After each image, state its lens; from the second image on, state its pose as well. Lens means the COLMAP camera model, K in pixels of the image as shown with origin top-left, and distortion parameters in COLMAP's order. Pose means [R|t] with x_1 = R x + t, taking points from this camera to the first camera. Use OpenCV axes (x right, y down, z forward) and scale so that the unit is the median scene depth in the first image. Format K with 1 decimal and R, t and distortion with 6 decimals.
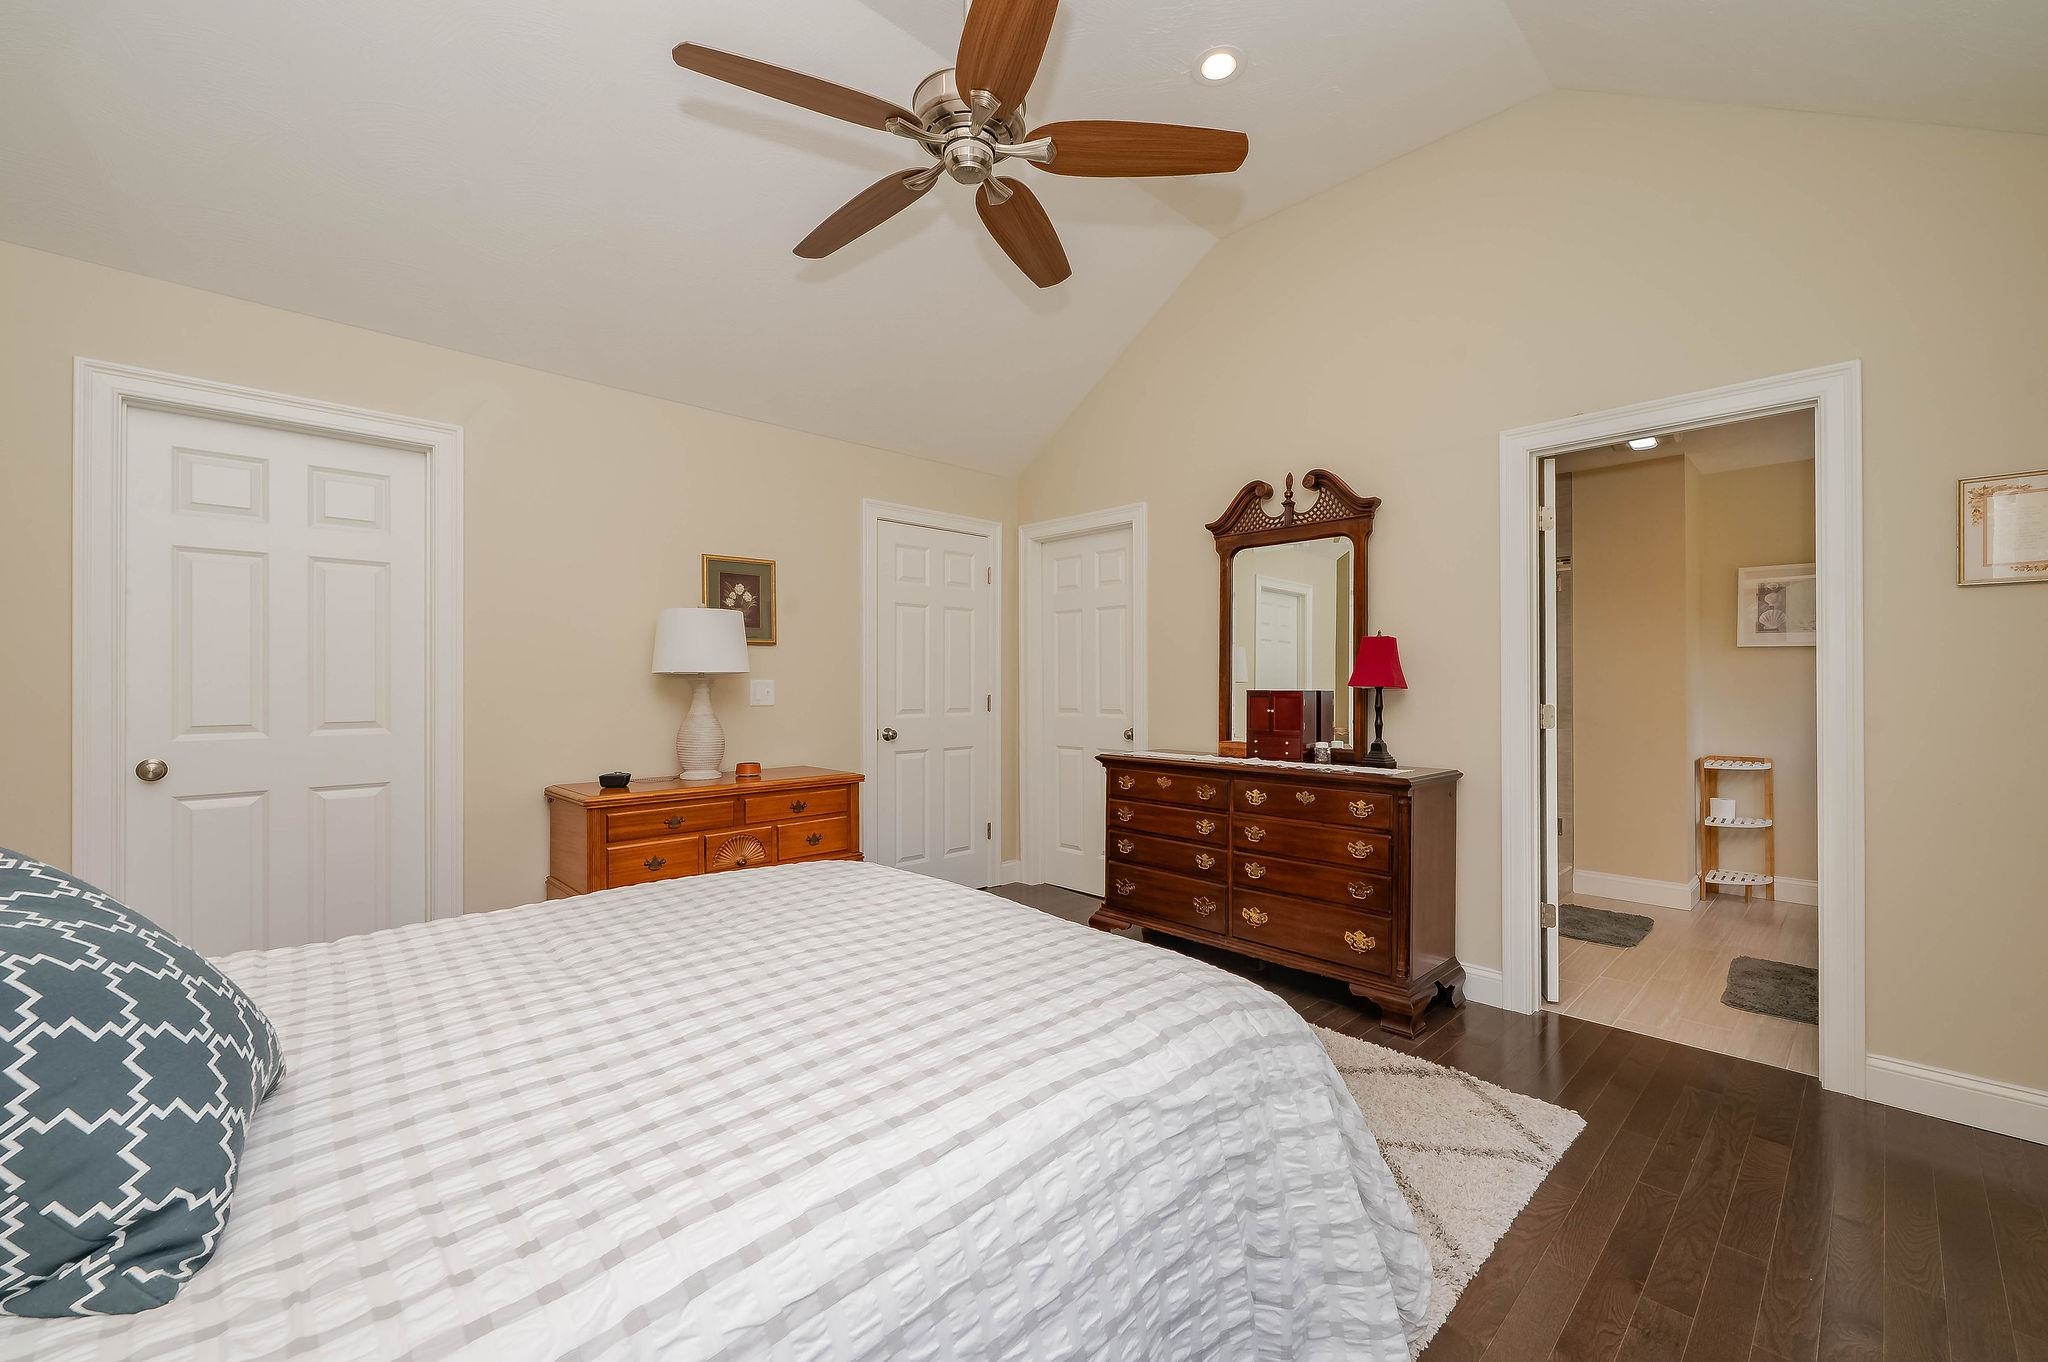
lens RADIAL K [[846.9, 0, 1024.0], [0, 846.9, 681.0], [0, 0, 1]] dist [0.000119, -0.000041]
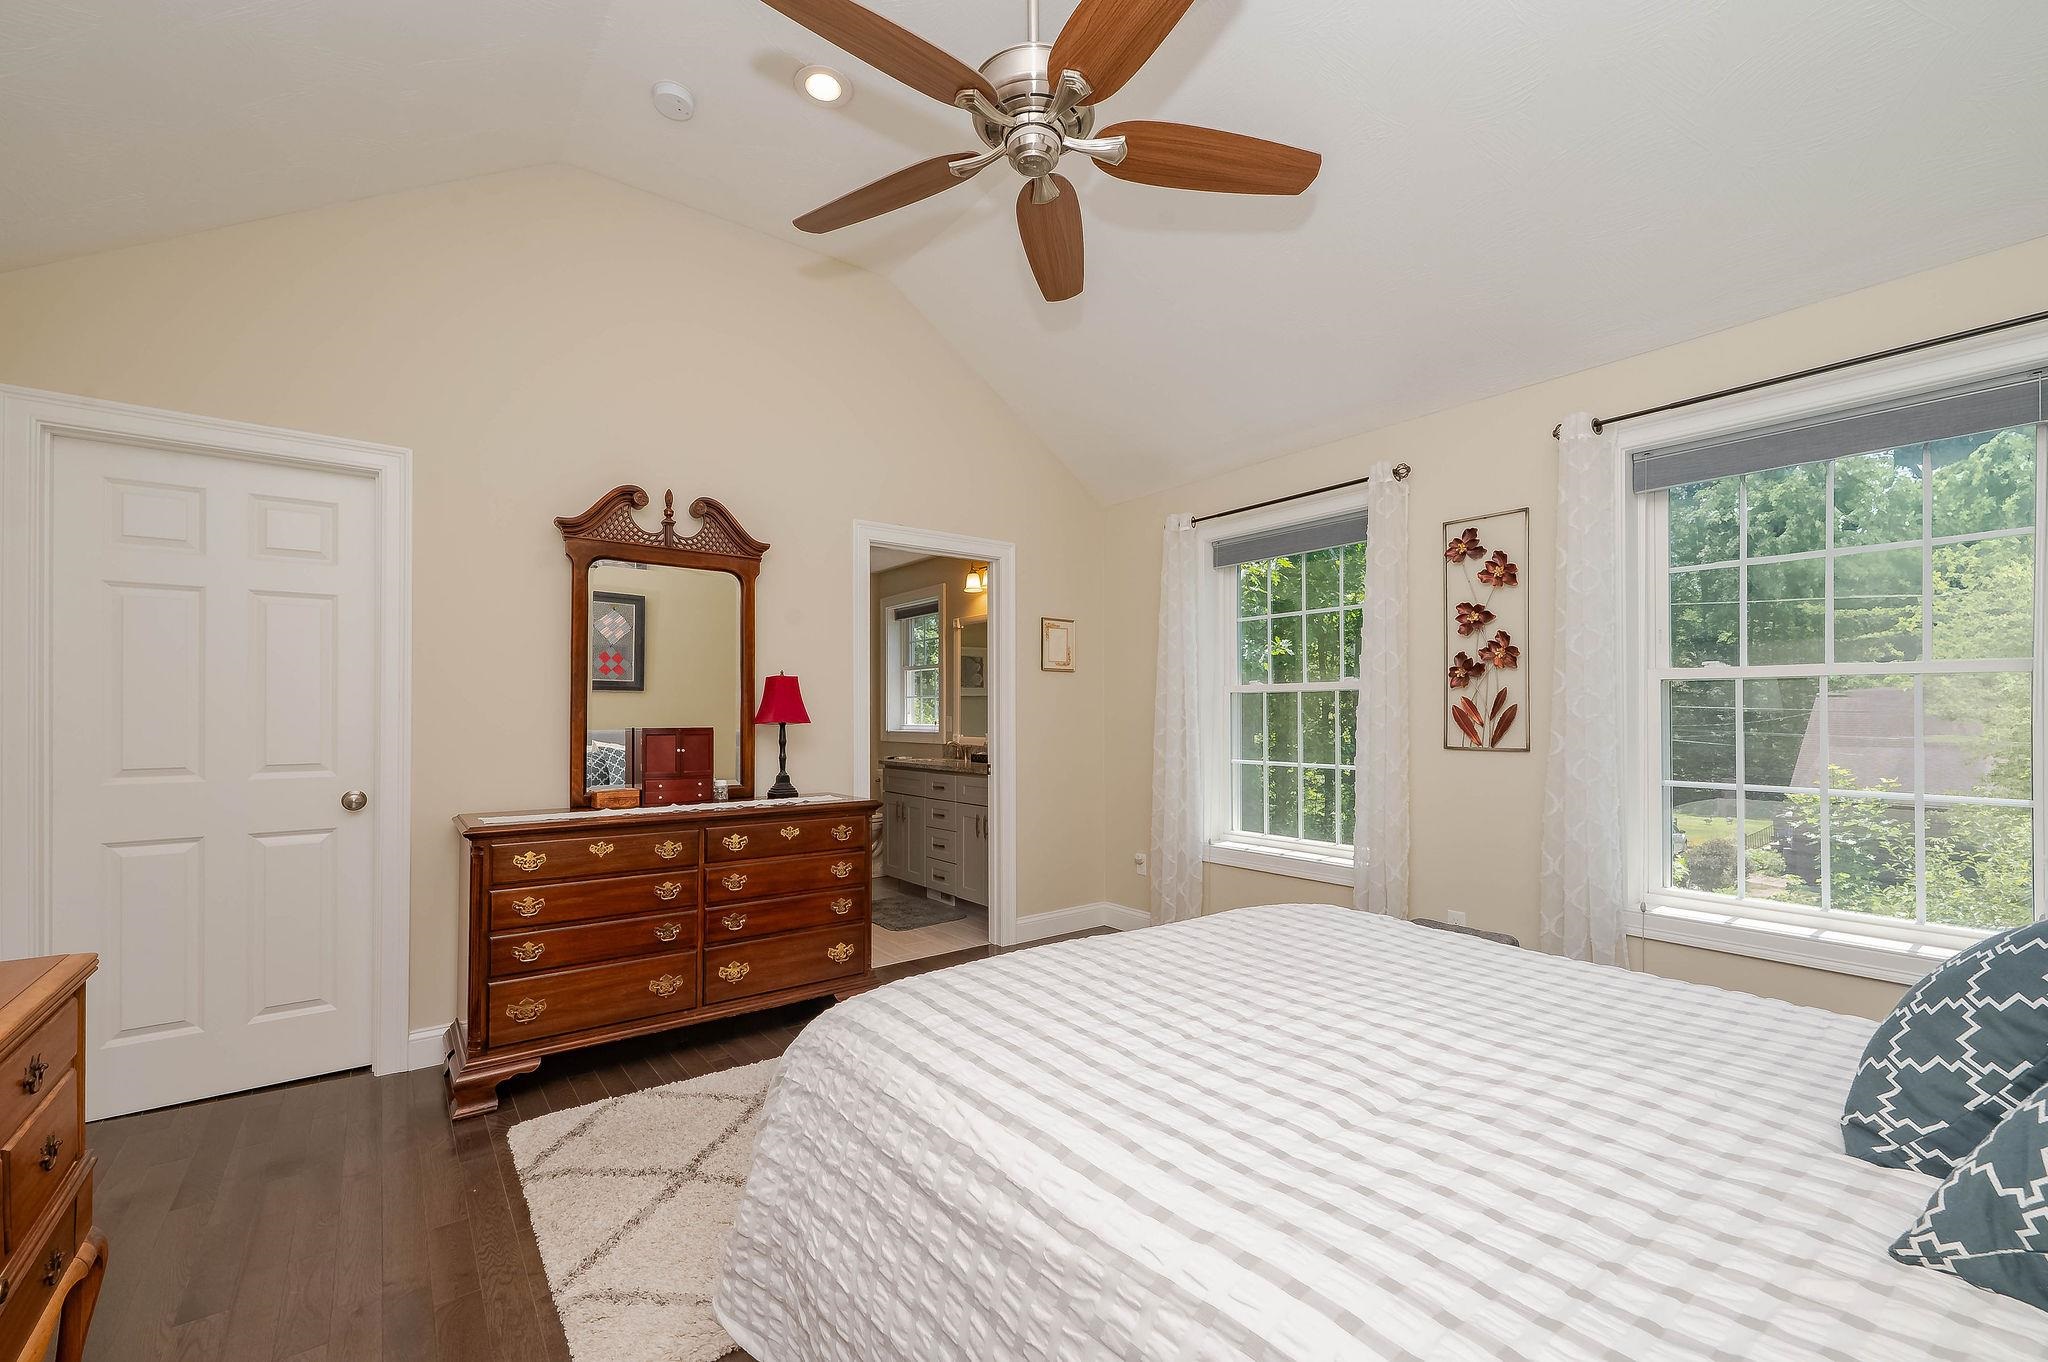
lens RADIAL K [[839.7, 0, 1018.9], [0, 839.7, 702.2], [0, 0, 1]] dist [-0.016050, -0.000008]
pose [[0.125653, 0.014114, 0.991974, -0.572608], [0.001172, 0.999896, -0.014375, -0.002696], [-0.992074, 0.002969, 0.125624, 0.549454]]
